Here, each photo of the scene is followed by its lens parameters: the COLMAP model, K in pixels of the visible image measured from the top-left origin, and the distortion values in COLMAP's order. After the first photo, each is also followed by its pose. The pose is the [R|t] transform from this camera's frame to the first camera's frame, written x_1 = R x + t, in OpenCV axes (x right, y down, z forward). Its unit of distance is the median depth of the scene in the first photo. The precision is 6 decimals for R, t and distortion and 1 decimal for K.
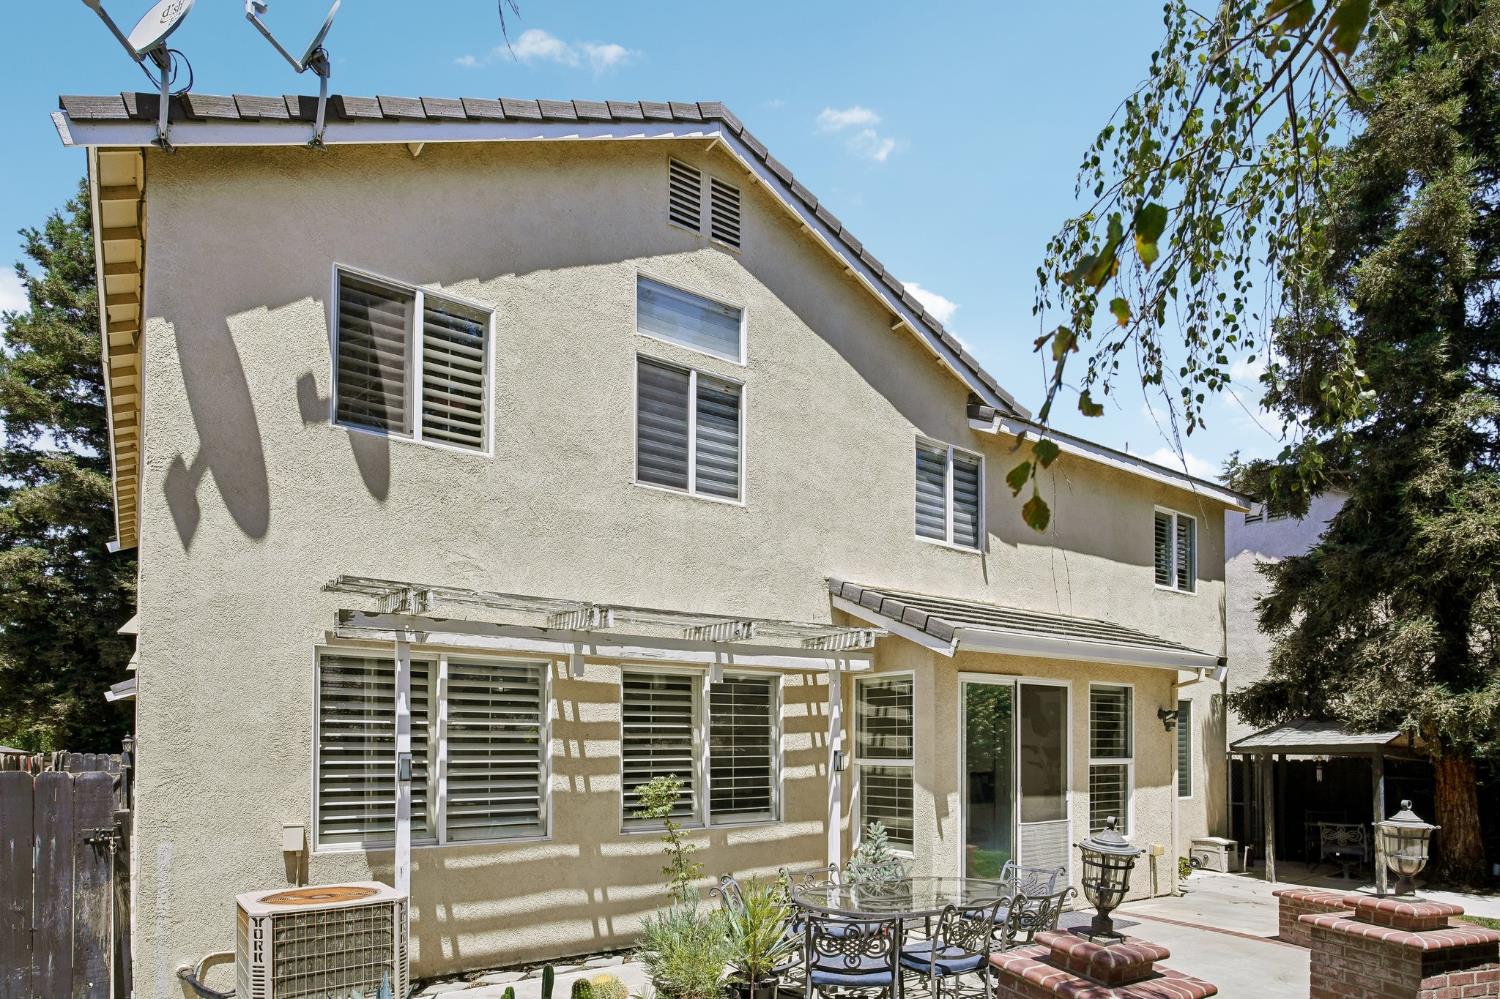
lens RADIAL K [[886.0, 0, 749.0], [0, 886.0, 516.9], [0, 0, 1]] dist [0.004381, 0.000575]
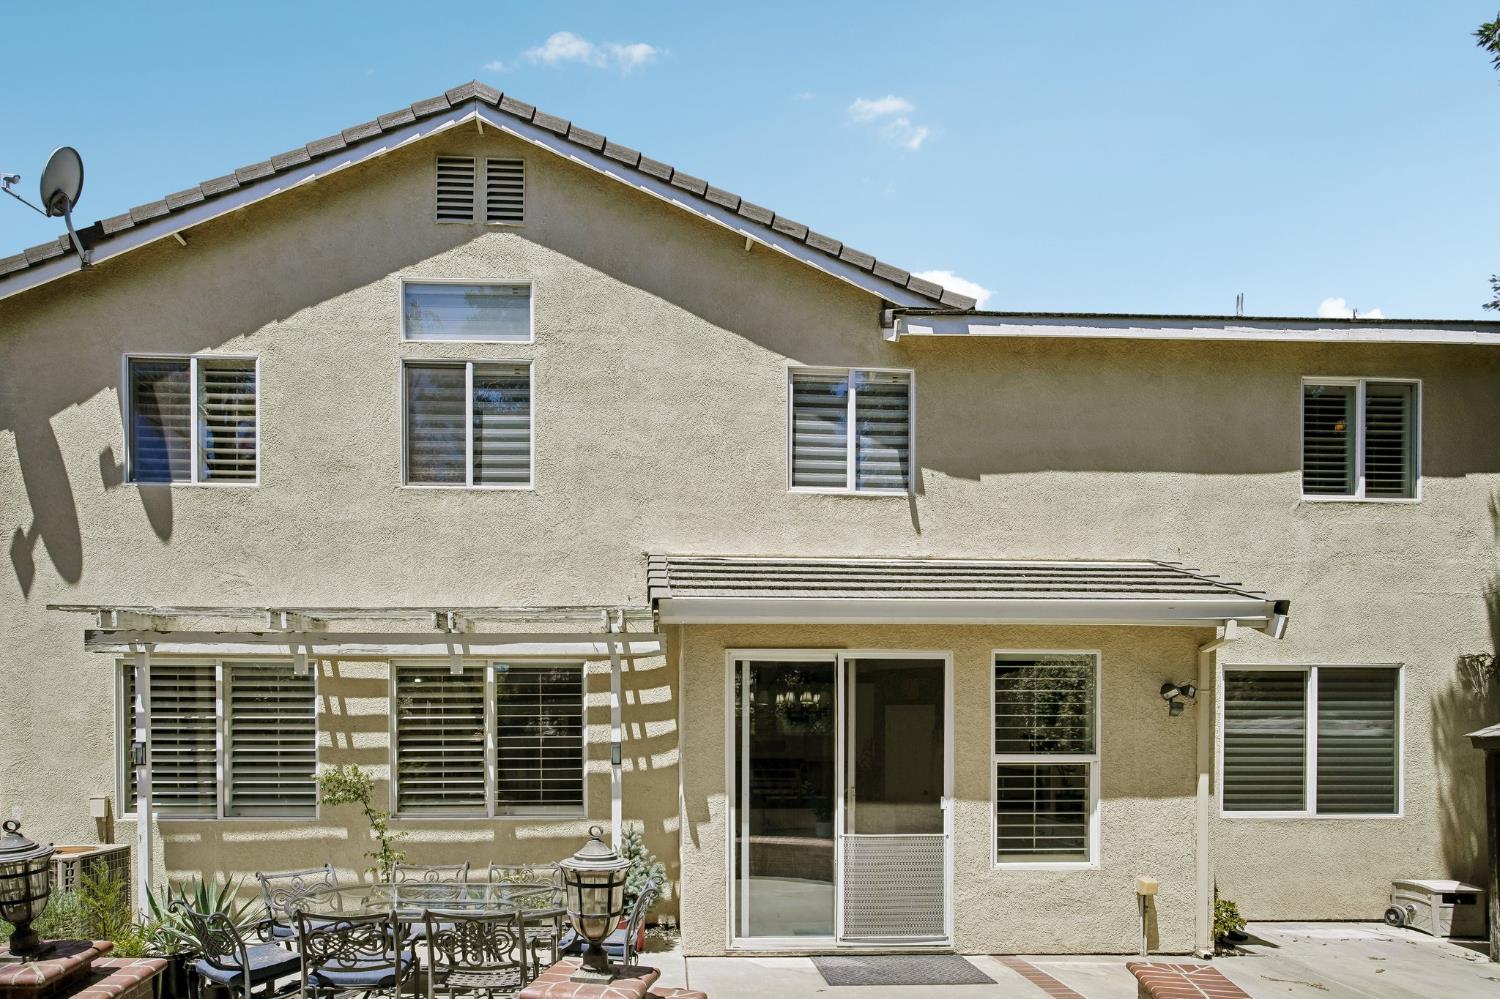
lens RADIAL K [[865.0, 0, 747.7], [0, 865.0, 549.8], [0, 0, 1]] dist [-0.002114, 0.000727]
pose [[0.826007, -0.116925, -0.551400, 0.724189], [0.140898, 0.990024, 0.001132, 0.087899], [0.545766, -0.078626, 0.834240, 0.357149]]
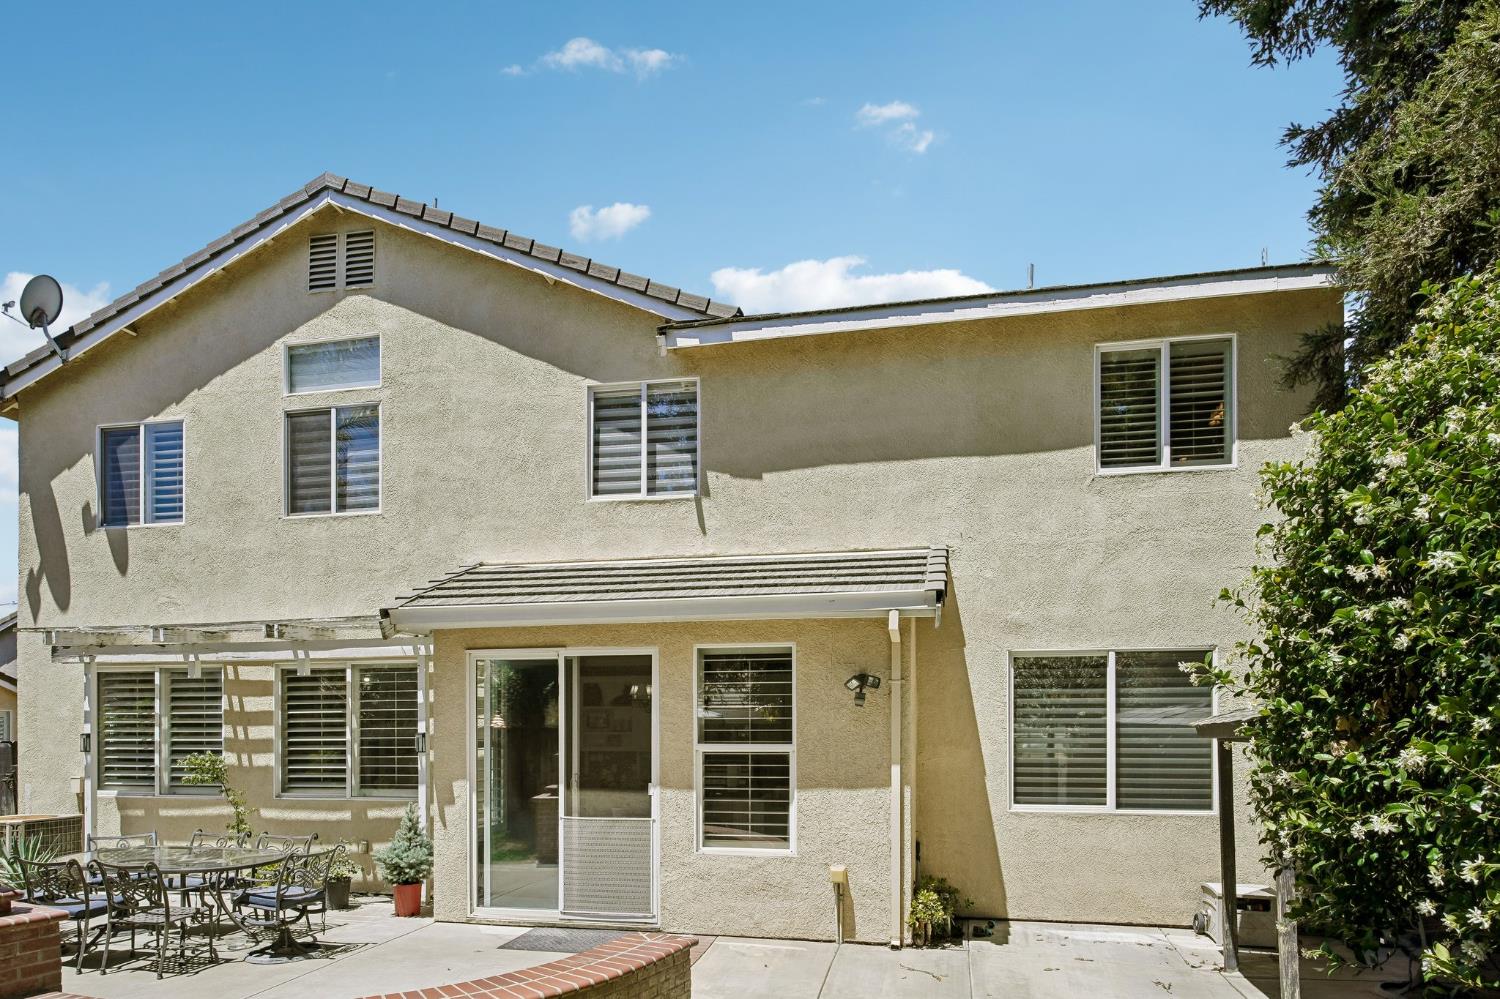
lens RADIAL K [[920.8, 0, 750.0], [0, 920.8, 499.5], [0, 0, 1]] dist [-0.004397, -0.000300]
pose [[0.658804, -0.184555, -0.729326, 1.191306], [0.191679, 0.978626, -0.074495, 0.151727], [0.727486, -0.090719, 0.680098, 0.582027]]
